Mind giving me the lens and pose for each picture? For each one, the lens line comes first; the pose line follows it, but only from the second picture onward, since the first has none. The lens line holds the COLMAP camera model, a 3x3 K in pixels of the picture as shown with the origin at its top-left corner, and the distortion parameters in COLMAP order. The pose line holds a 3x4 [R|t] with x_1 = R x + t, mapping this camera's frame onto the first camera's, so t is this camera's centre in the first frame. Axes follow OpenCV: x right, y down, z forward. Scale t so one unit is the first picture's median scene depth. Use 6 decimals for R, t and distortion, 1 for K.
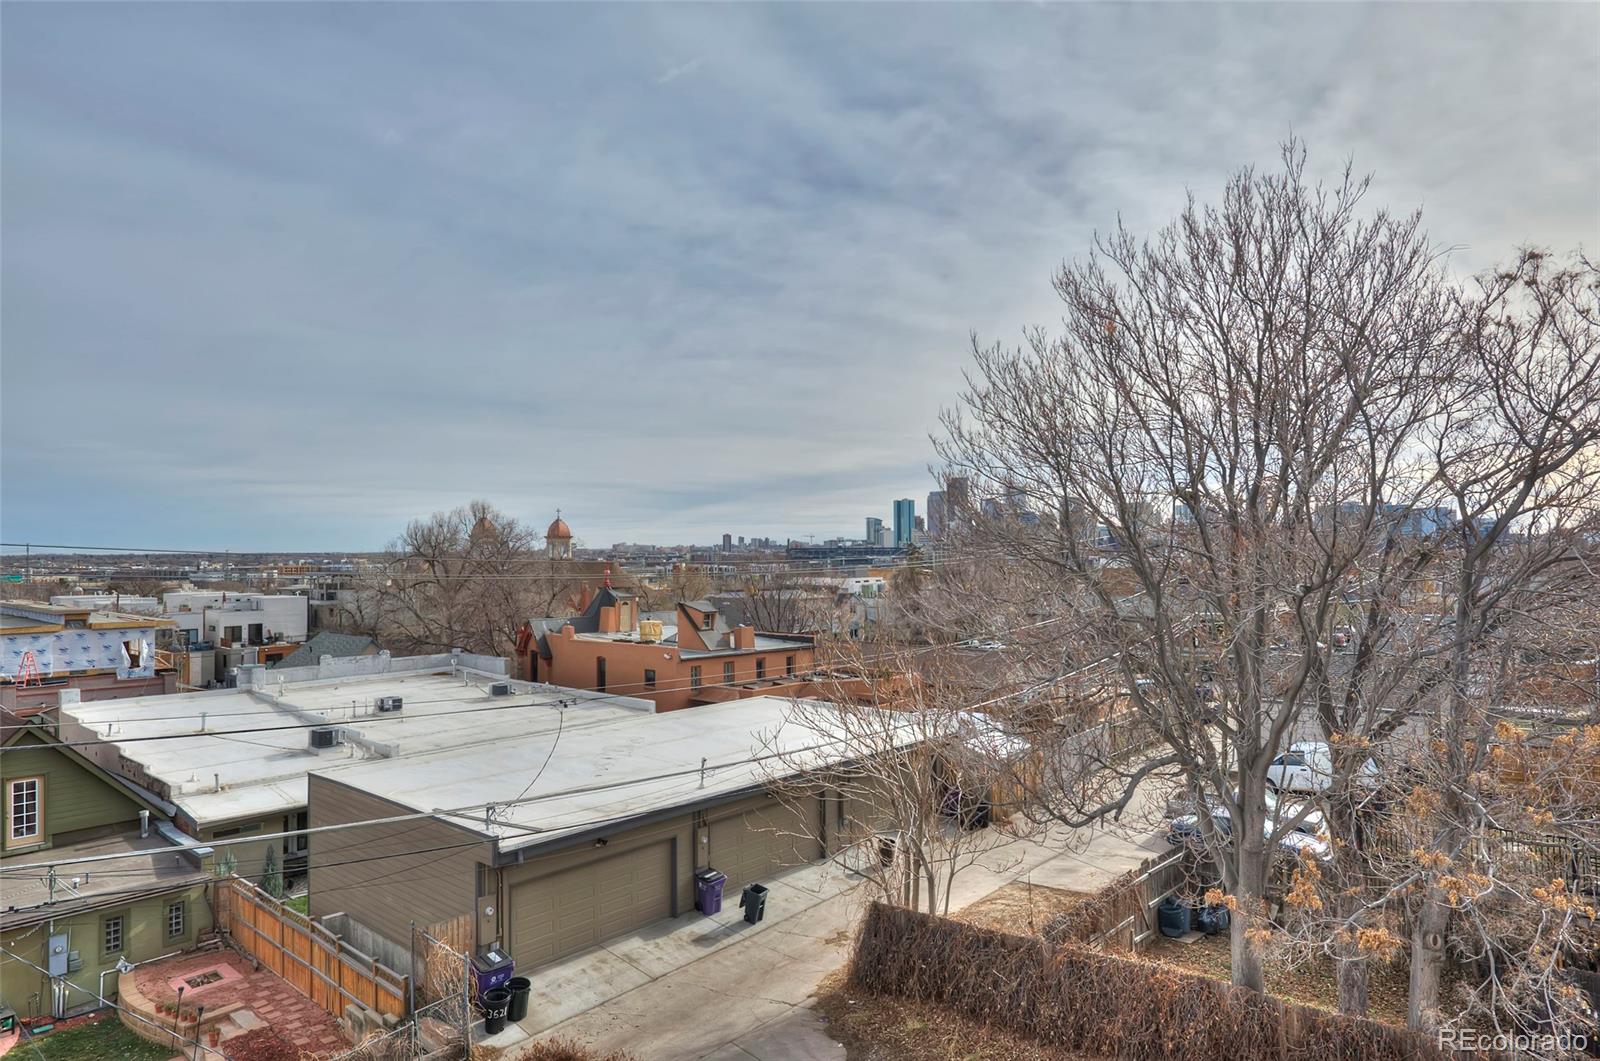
lens RADIAL K [[952.7, 0, 801.9], [0, 952.7, 530.6], [0, 0, 1]] dist [-0.005290, -0.001318]
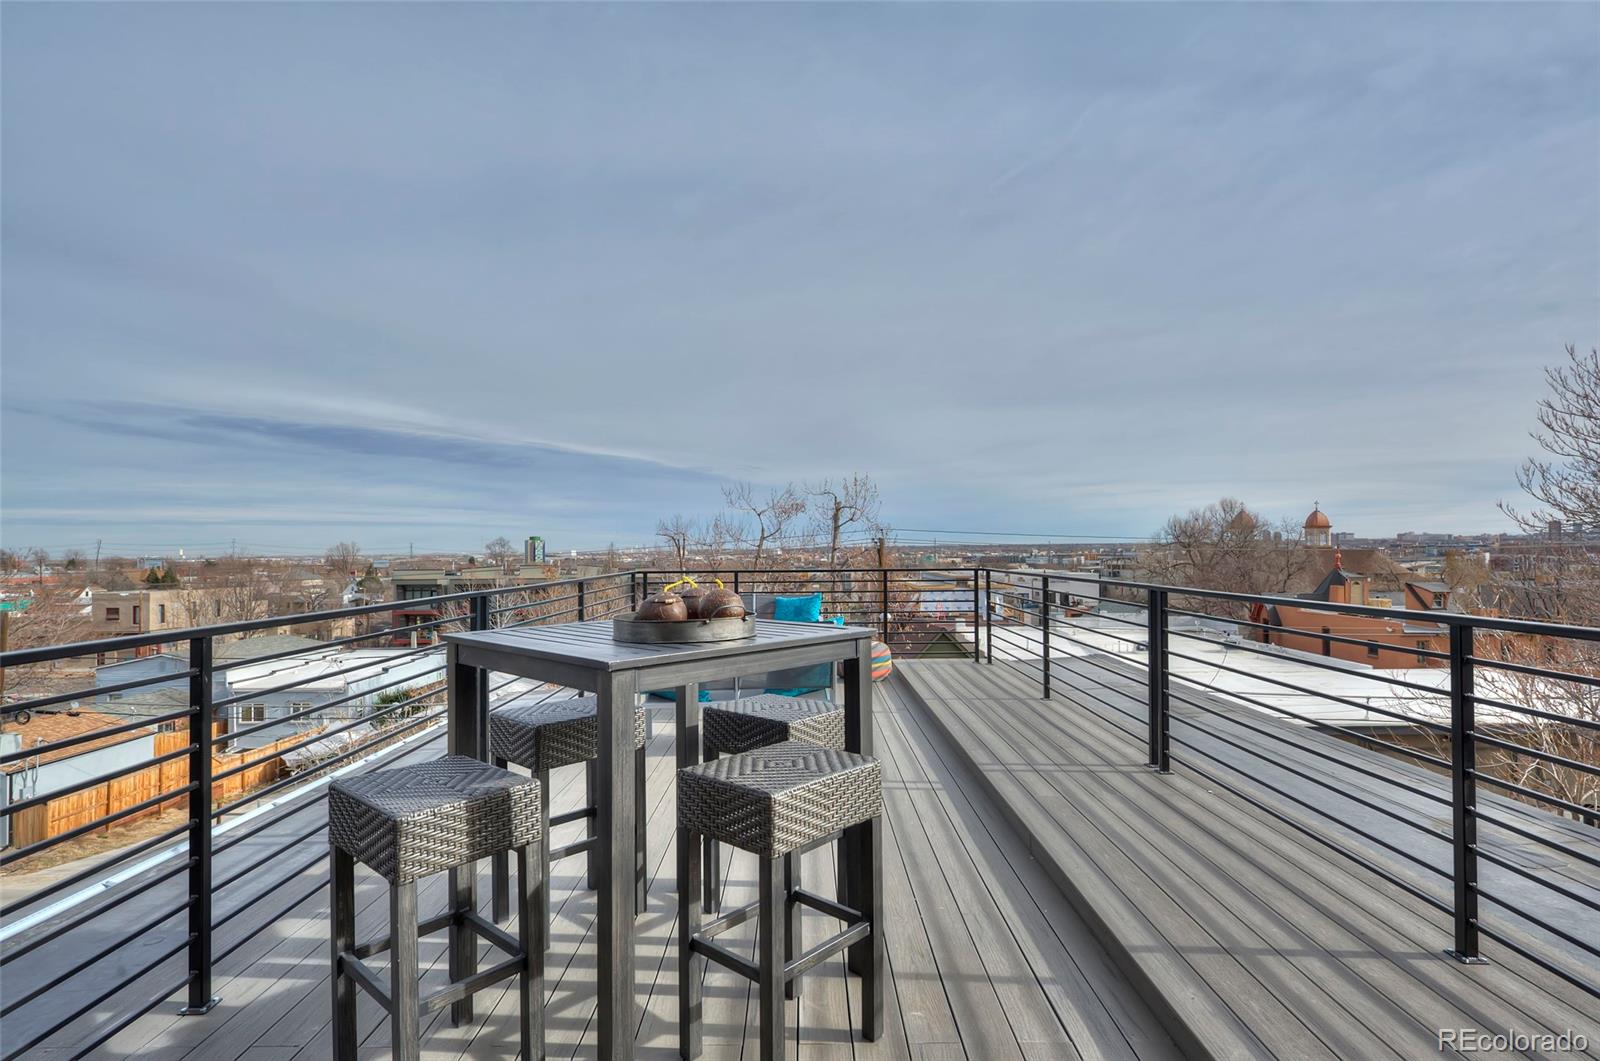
lens RADIAL K [[798.5, 0, 793.9], [0, 798.5, 532.1], [0, 0, 1]] dist [0.001428, -0.000426]
pose [[0.654245, -0.014862, -0.756137, 0.062014], [0.021034, 0.999778, -0.001451, 0.002016], [0.755990, -0.014955, 0.654412, -0.081767]]
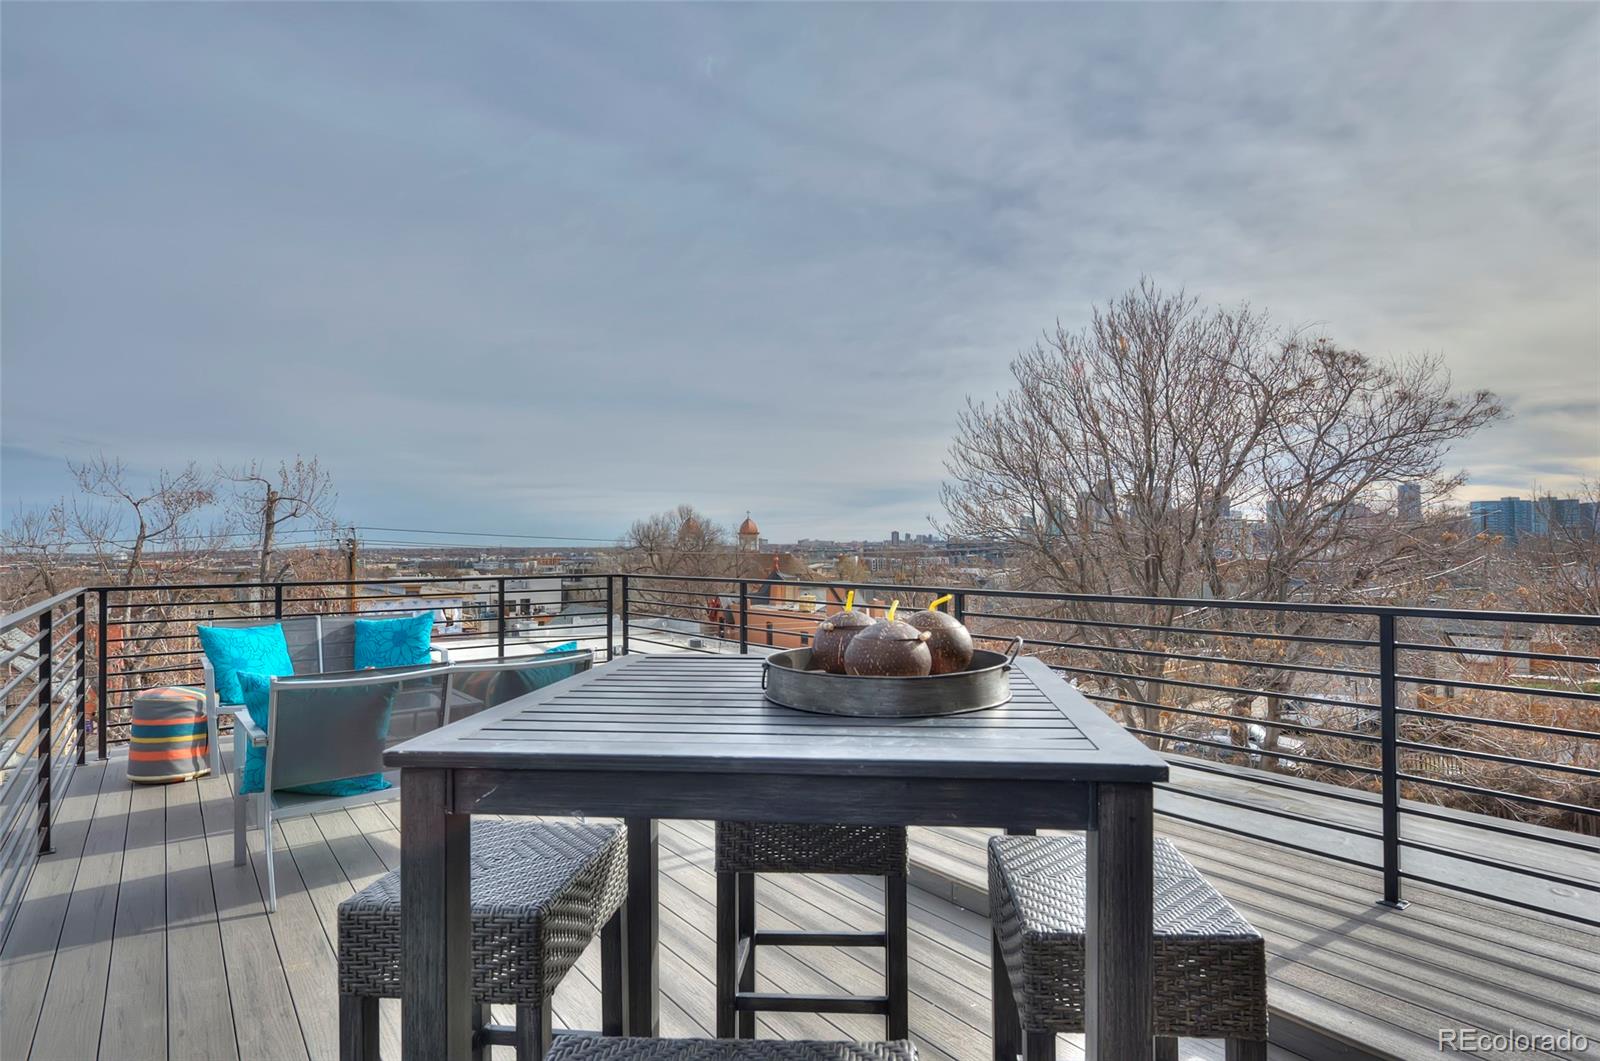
lens RADIAL K [[847.9, 0, 803.9], [0, 847.9, 534.7], [0, 0, 1]] dist [0.005498, -0.000047]
pose [[0.980888, -0.003039, -0.194547, 0.037672], [0.004400, 0.999969, 0.006564, 0.002119], [0.194521, -0.007295, 0.980871, -0.084319]]
